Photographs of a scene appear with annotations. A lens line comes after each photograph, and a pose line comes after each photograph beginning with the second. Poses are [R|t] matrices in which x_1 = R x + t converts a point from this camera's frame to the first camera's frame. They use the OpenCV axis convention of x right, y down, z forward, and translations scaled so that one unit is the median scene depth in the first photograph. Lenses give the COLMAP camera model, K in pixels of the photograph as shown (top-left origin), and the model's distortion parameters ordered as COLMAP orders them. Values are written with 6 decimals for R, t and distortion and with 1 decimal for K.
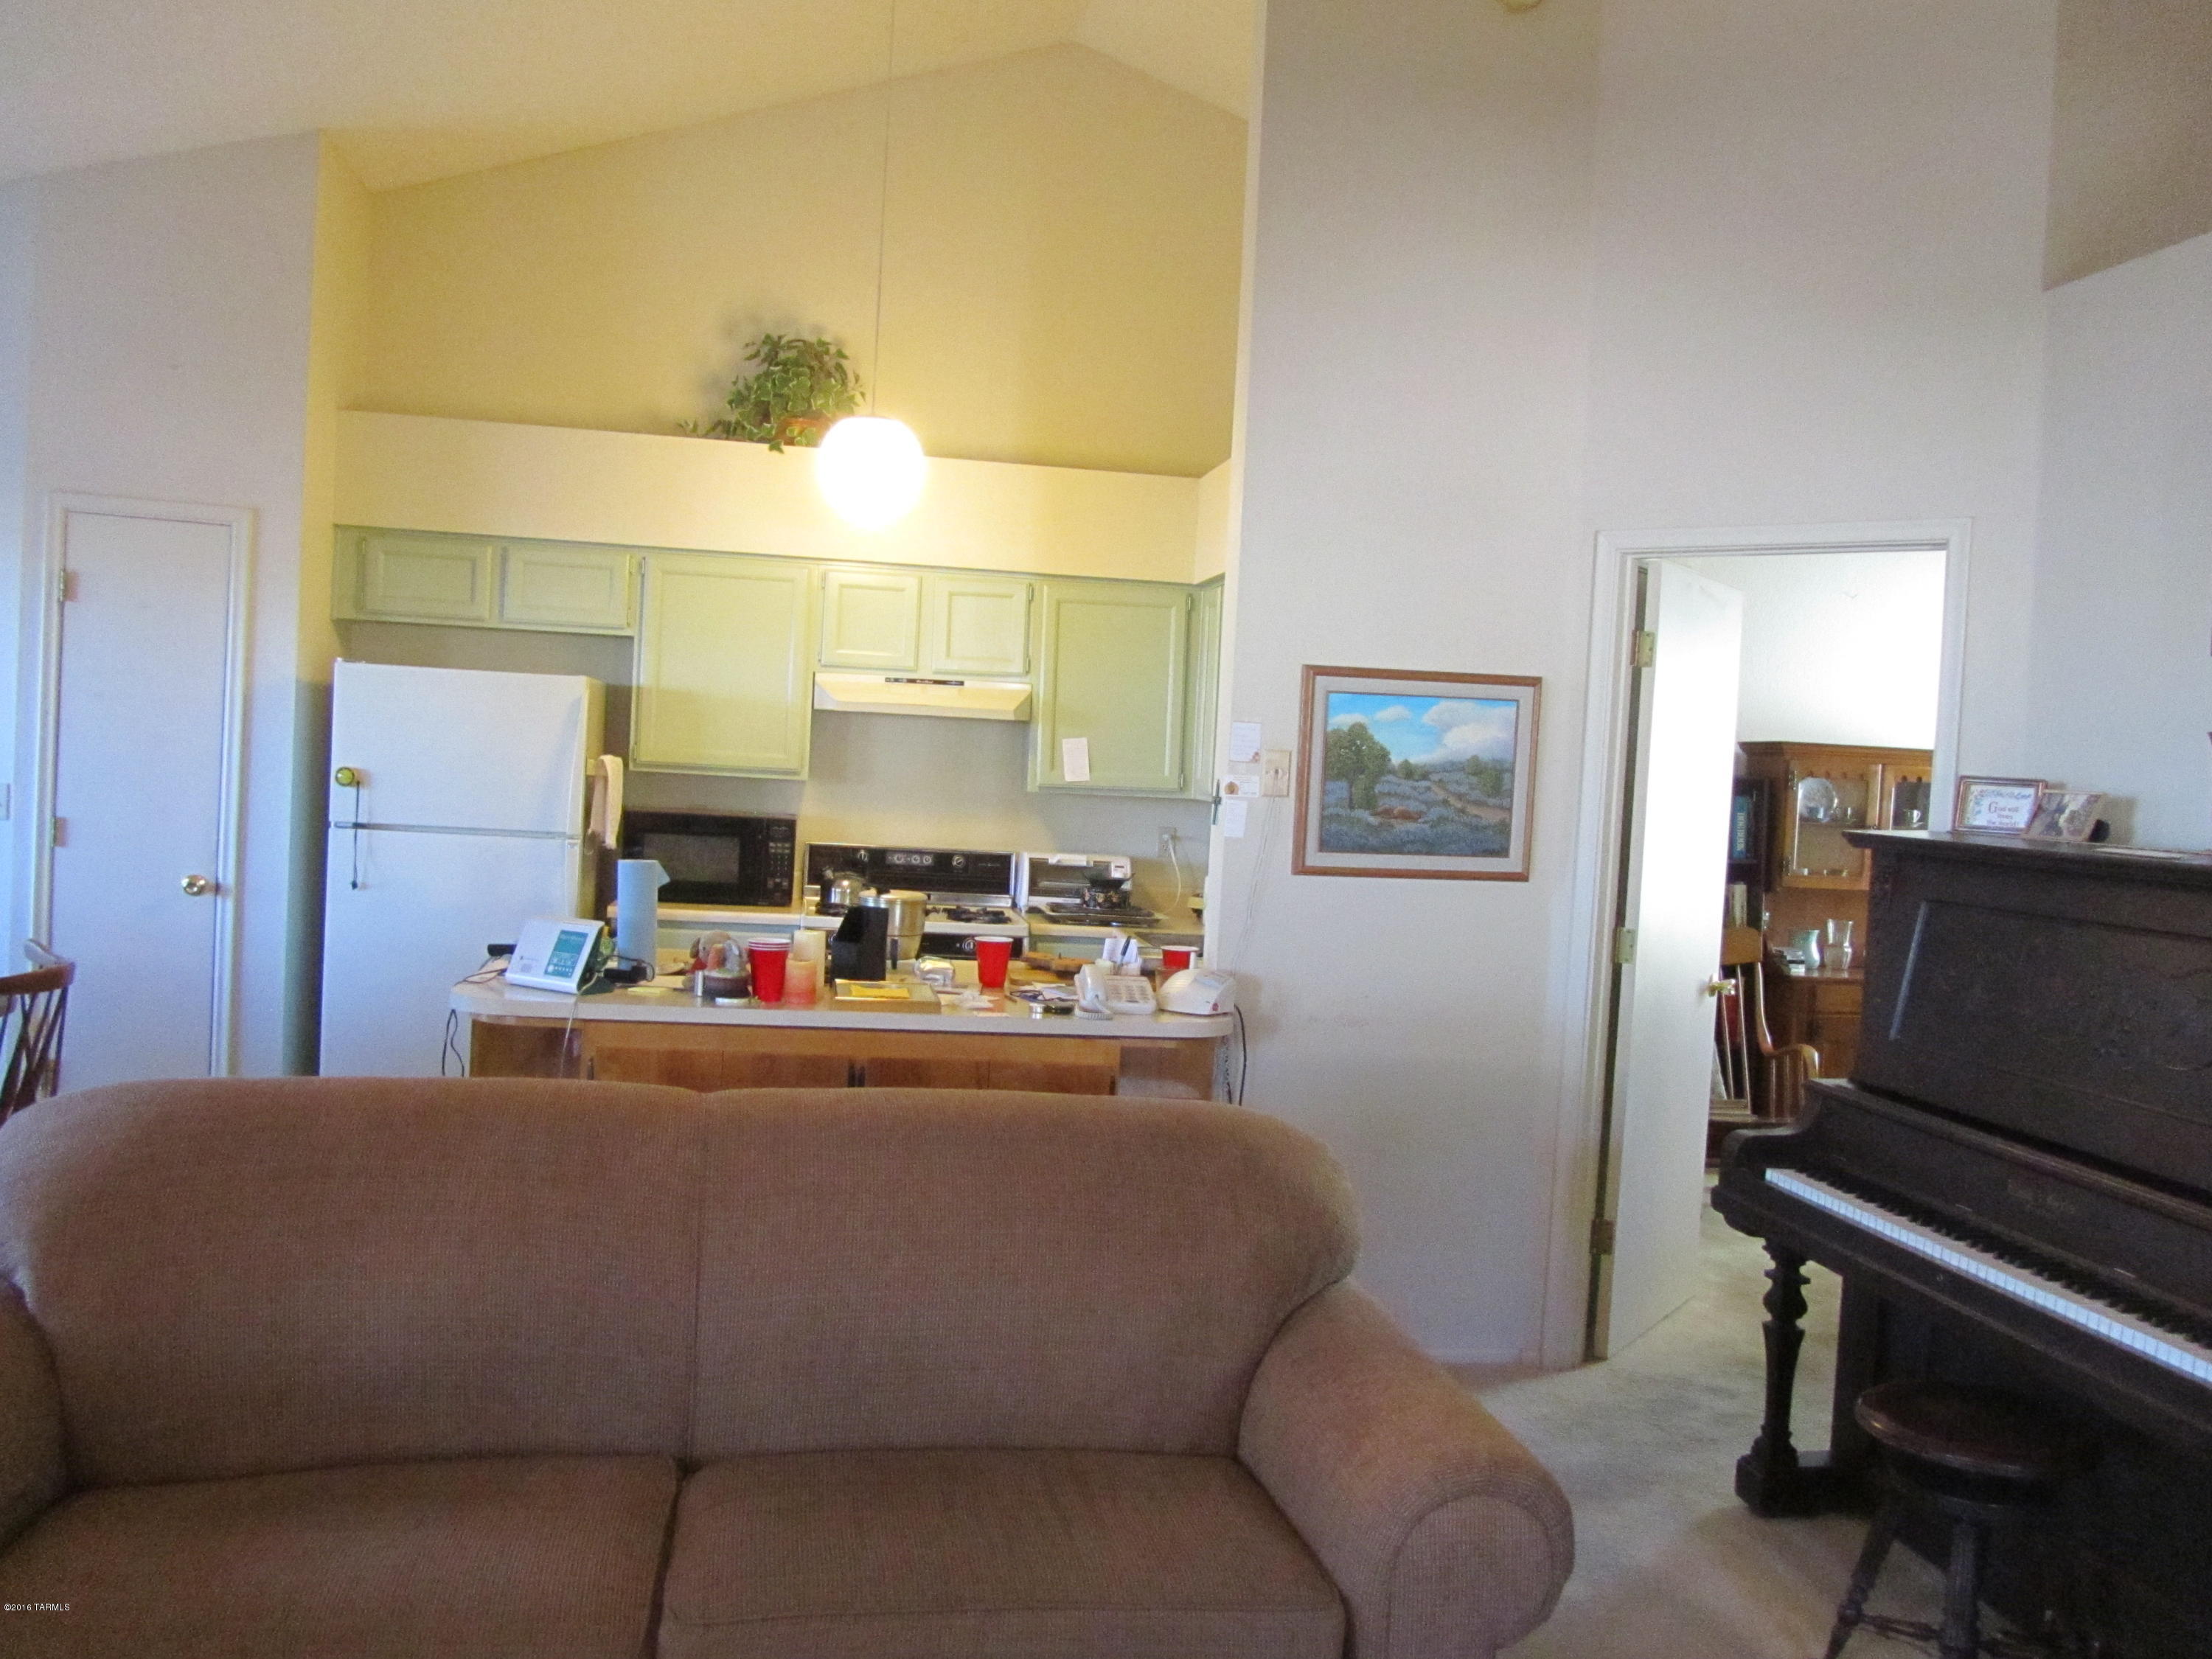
lens RADIAL K [[1815.5, 0, 1118.0], [0, 1815.5, 834.0], [0, 0, 1]] dist [-0.046276, 0.016918]
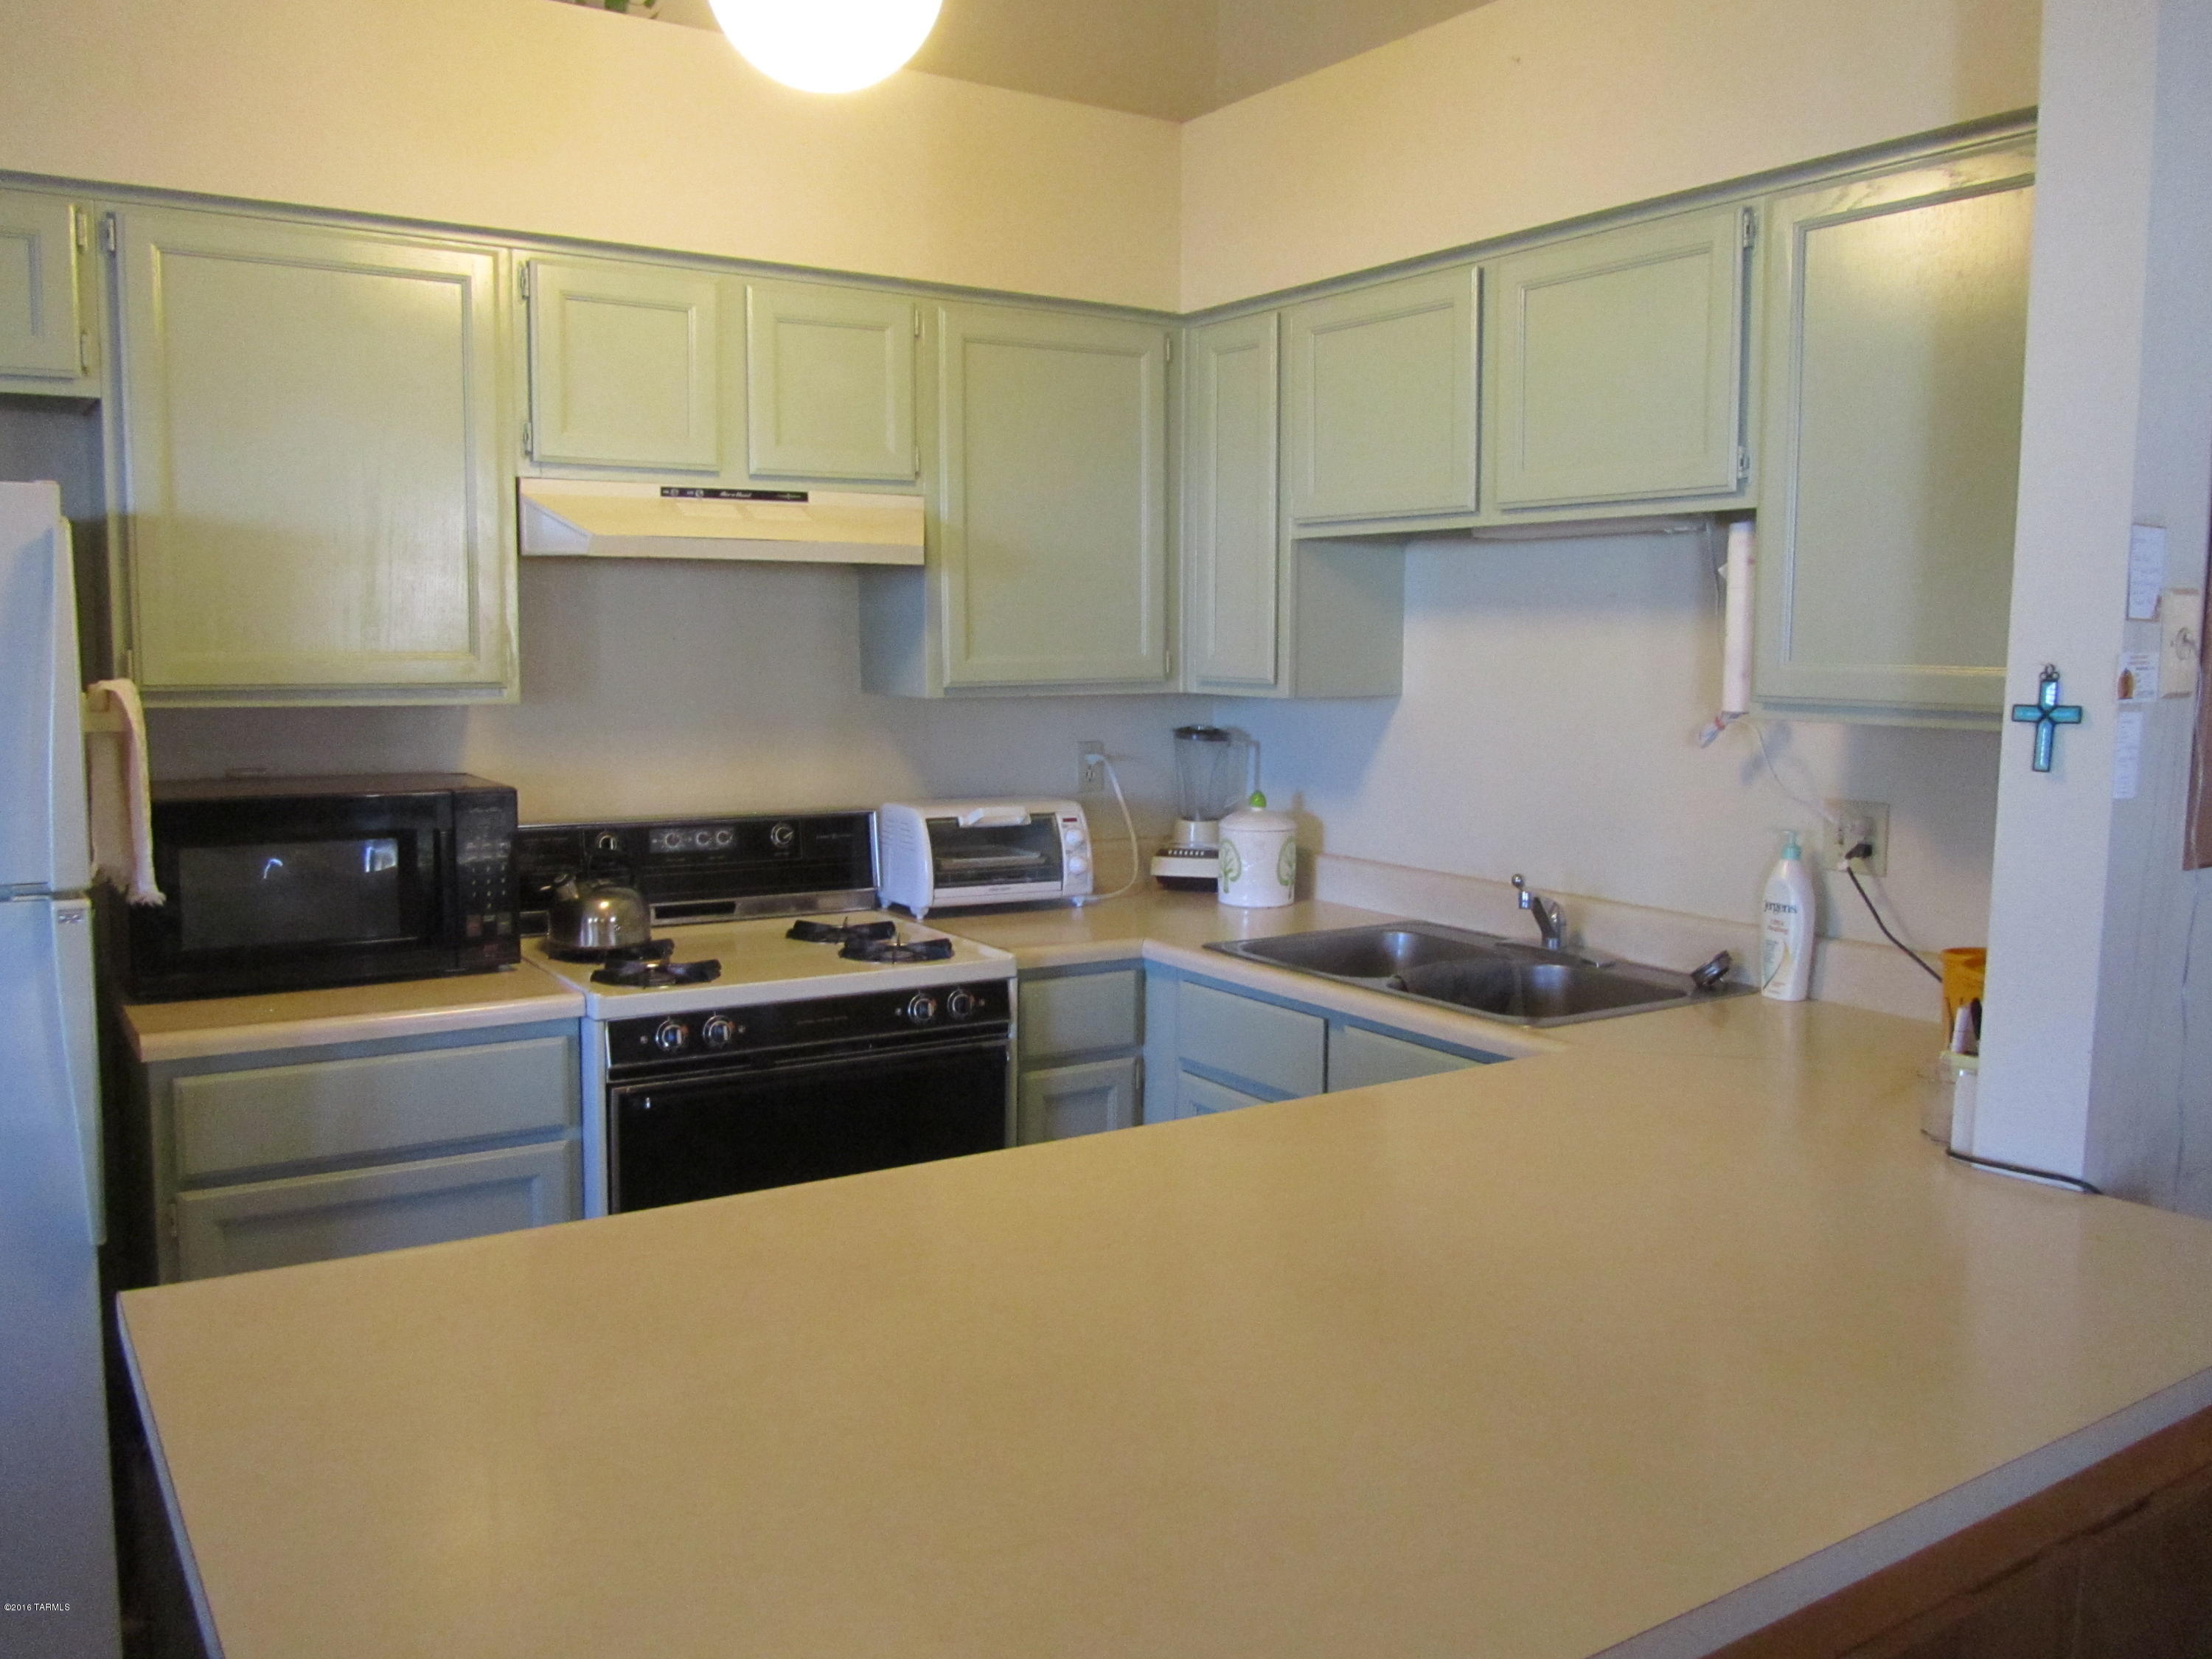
lens RADIAL K [[1815.5, 0, 1118.0], [0, 1815.5, 834.0], [0, 0, 1]] dist [-0.046276, 0.016918]
pose [[0.911323, -0.091419, 0.401413, -0.232329], [0.059845, 0.994094, 0.090532, -0.030489], [-0.407319, -0.058481, 0.911412, 0.515666]]
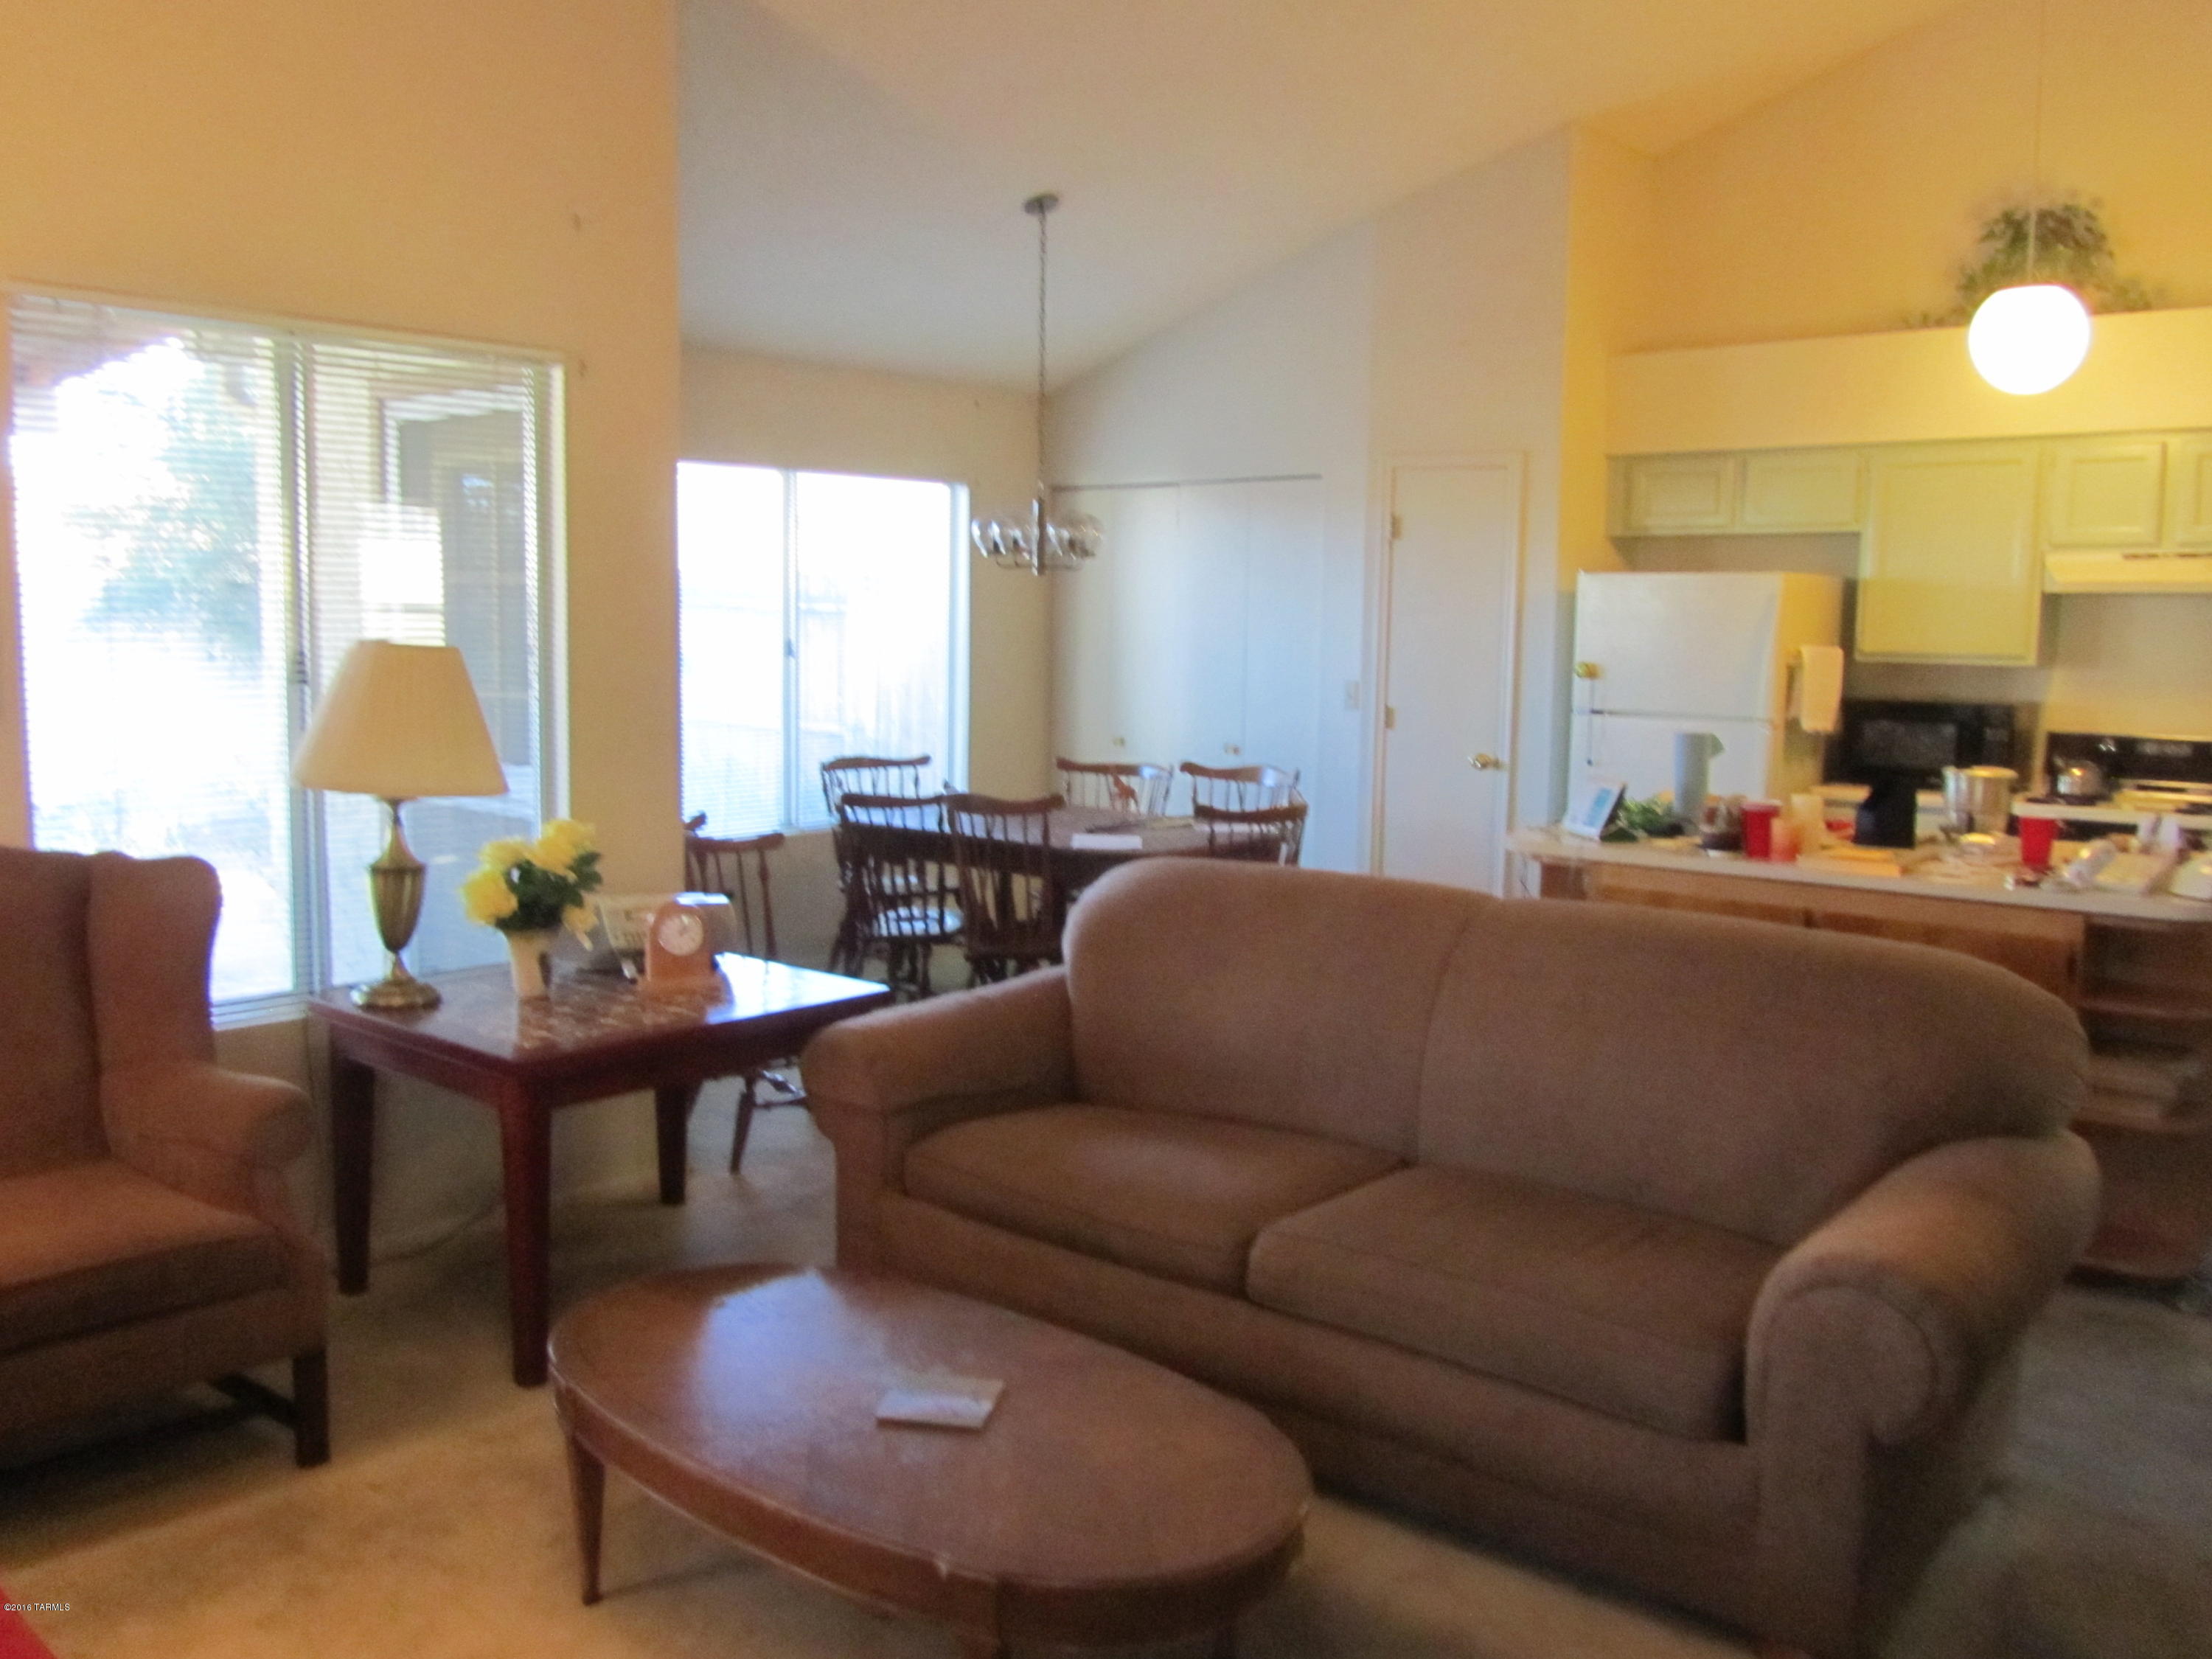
lens RADIAL K [[1815.5, 0, 1118.0], [0, 1815.5, 834.0], [0, 0, 1]] dist [-0.046276, 0.016918]
pose [[0.645506, 0.041648, -0.762619, 0.262875], [-0.007722, 0.998817, 0.048012, 0.019206], [0.763716, -0.025103, 0.645064, -0.004215]]
